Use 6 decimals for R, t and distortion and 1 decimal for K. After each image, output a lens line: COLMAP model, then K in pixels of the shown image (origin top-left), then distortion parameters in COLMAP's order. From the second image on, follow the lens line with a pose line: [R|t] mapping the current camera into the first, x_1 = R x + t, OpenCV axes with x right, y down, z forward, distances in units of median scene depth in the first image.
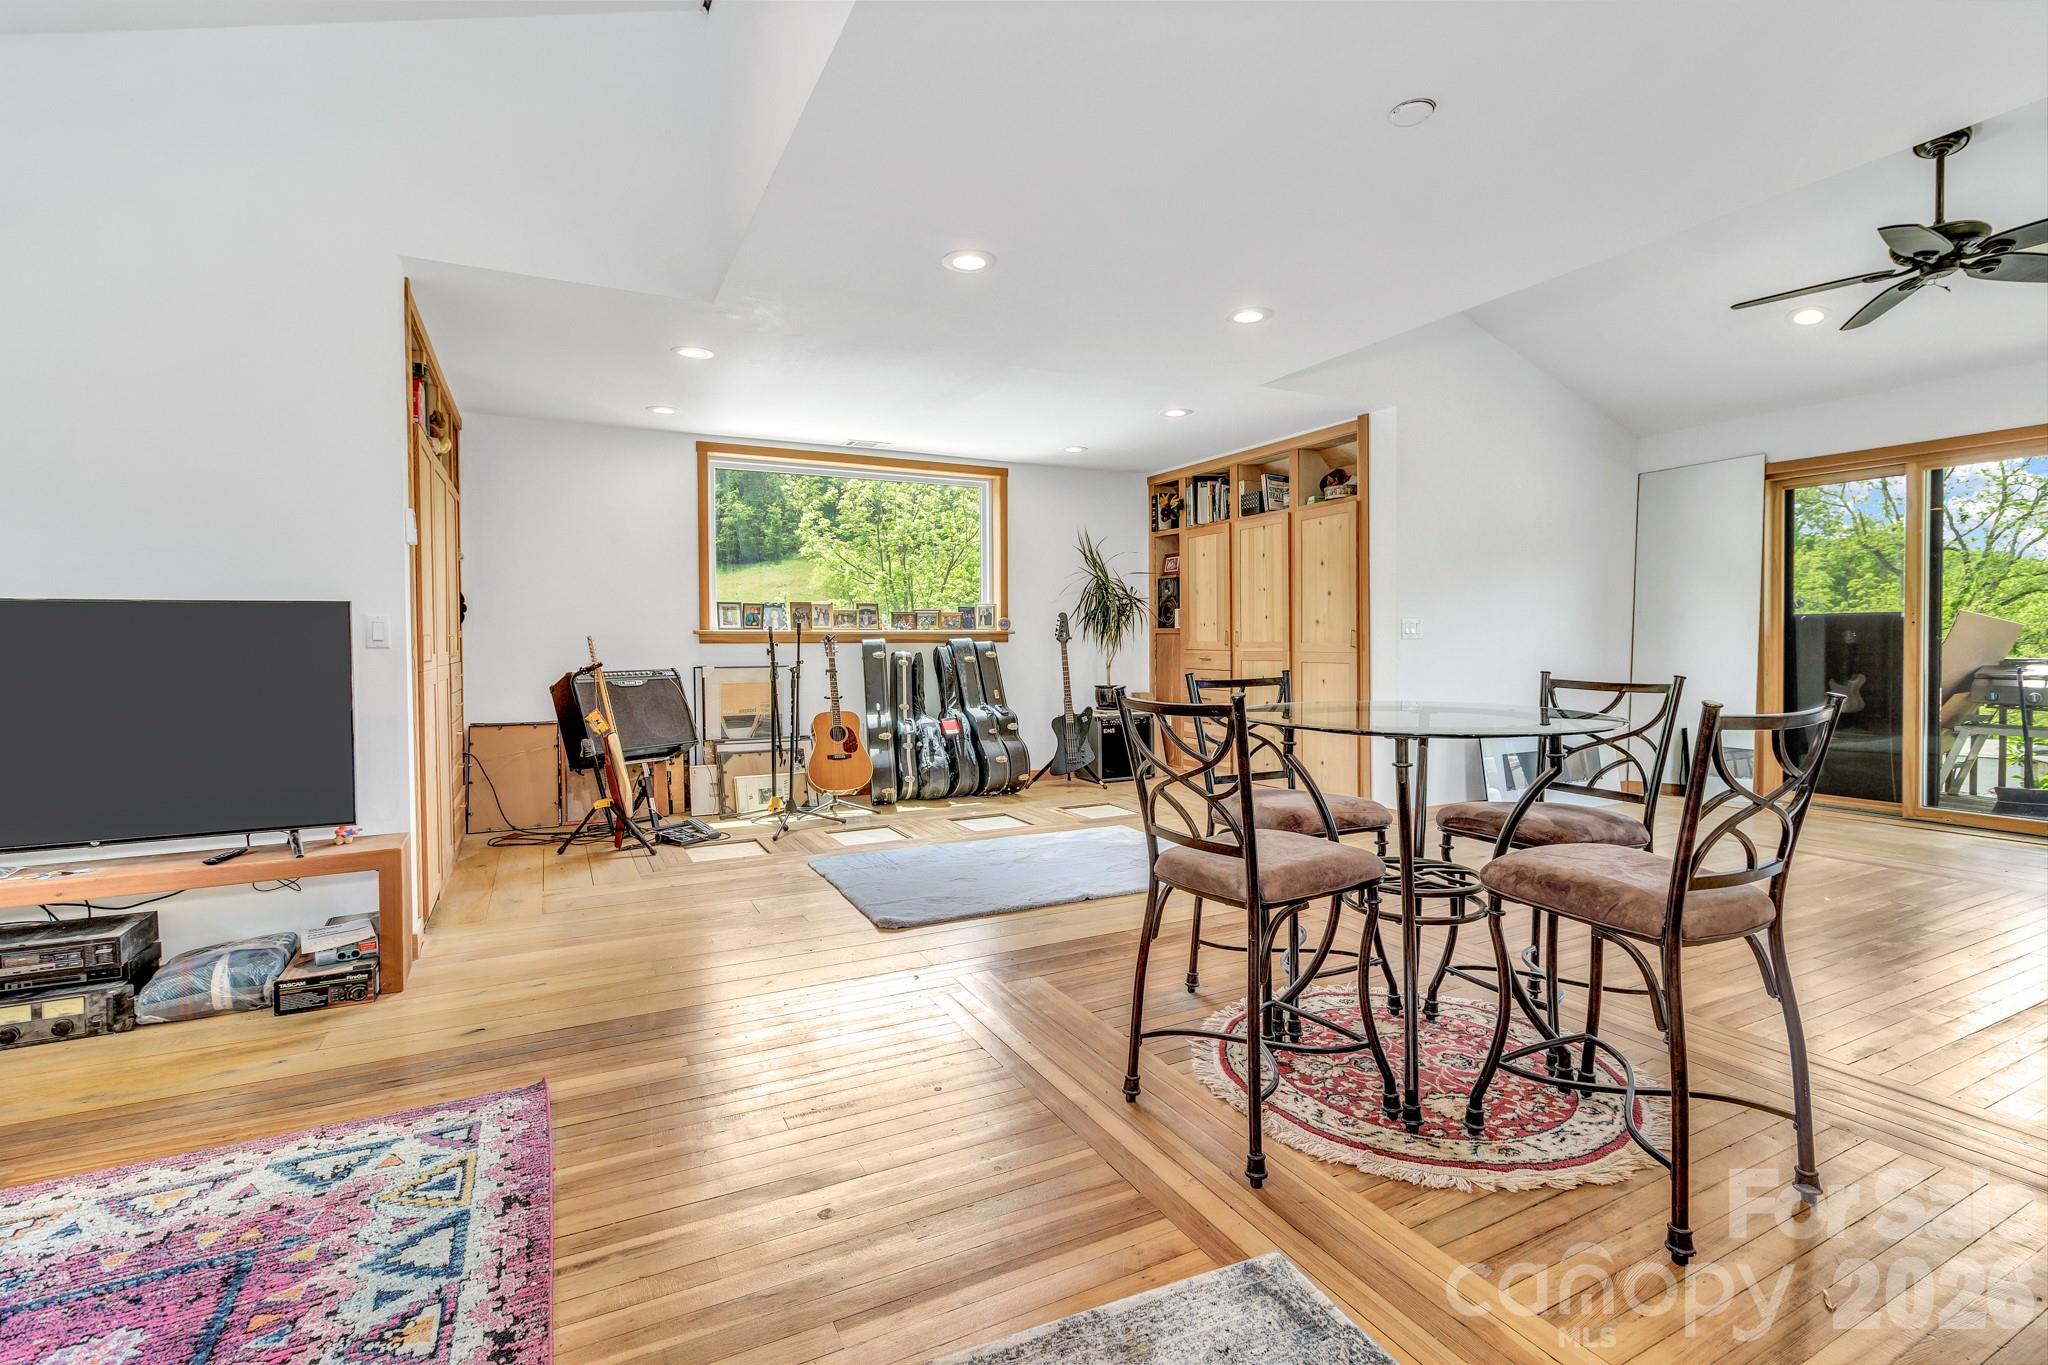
lens RADIAL K [[942.3, 0, 1034.1], [0, 942.3, 679.2], [0, 0, 1]] dist [0.003849, 0.000251]
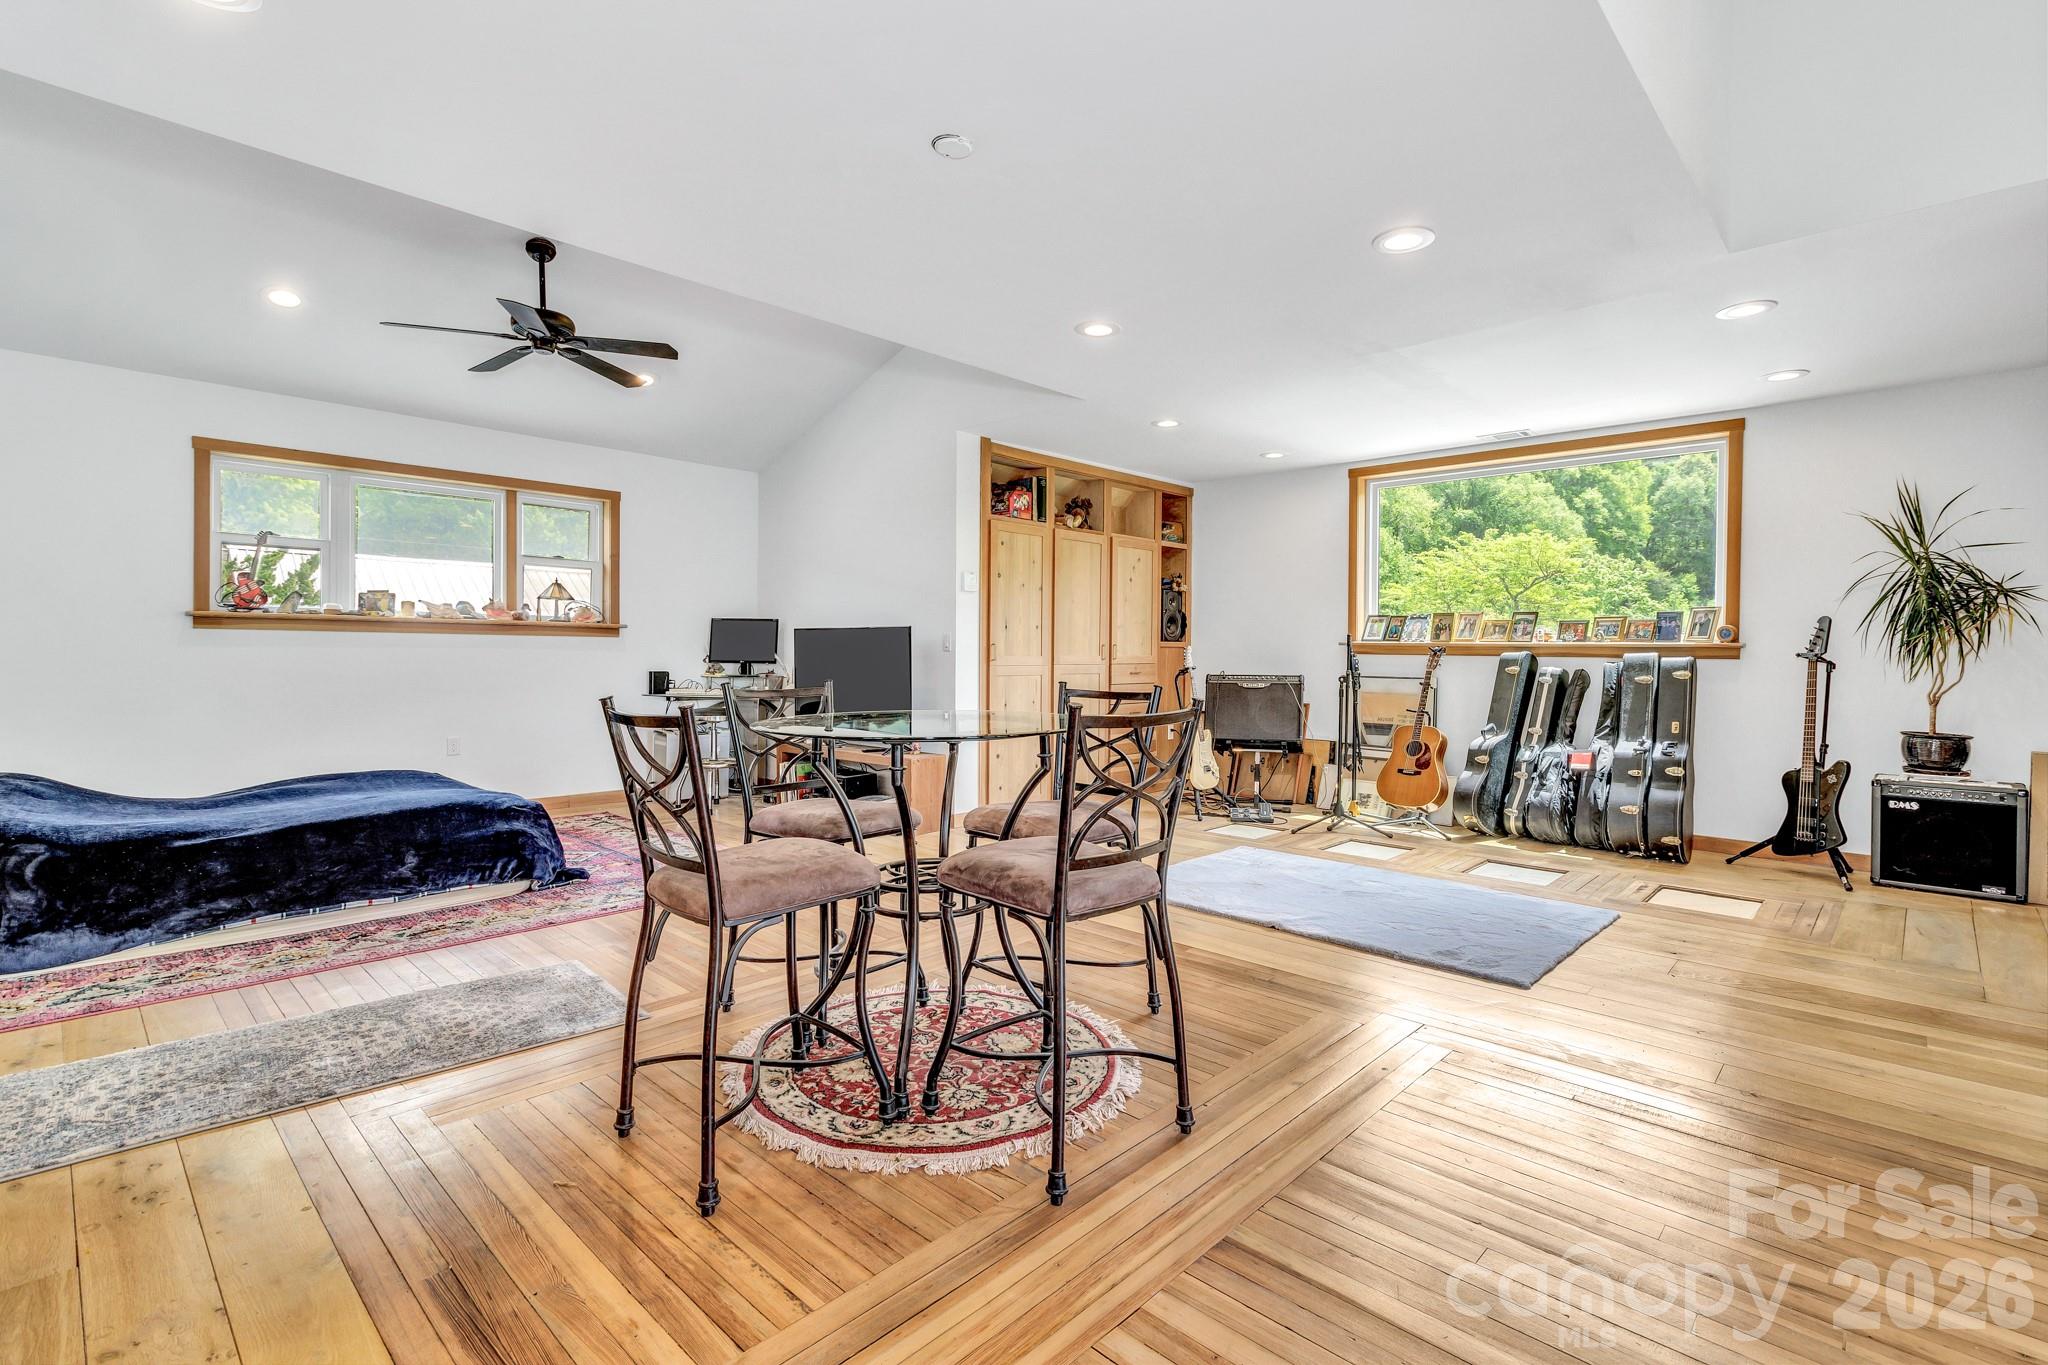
lens RADIAL K [[942.3, 0, 1024.1], [0, 942.3, 672.9], [0, 0, 1]] dist [0.003849, 0.000251]
pose [[0.322592, 0.032578, -0.945977, 0.527116], [-0.050338, 0.998584, 0.017224, -0.015001], [0.945199, 0.042062, 0.323775, 0.275911]]
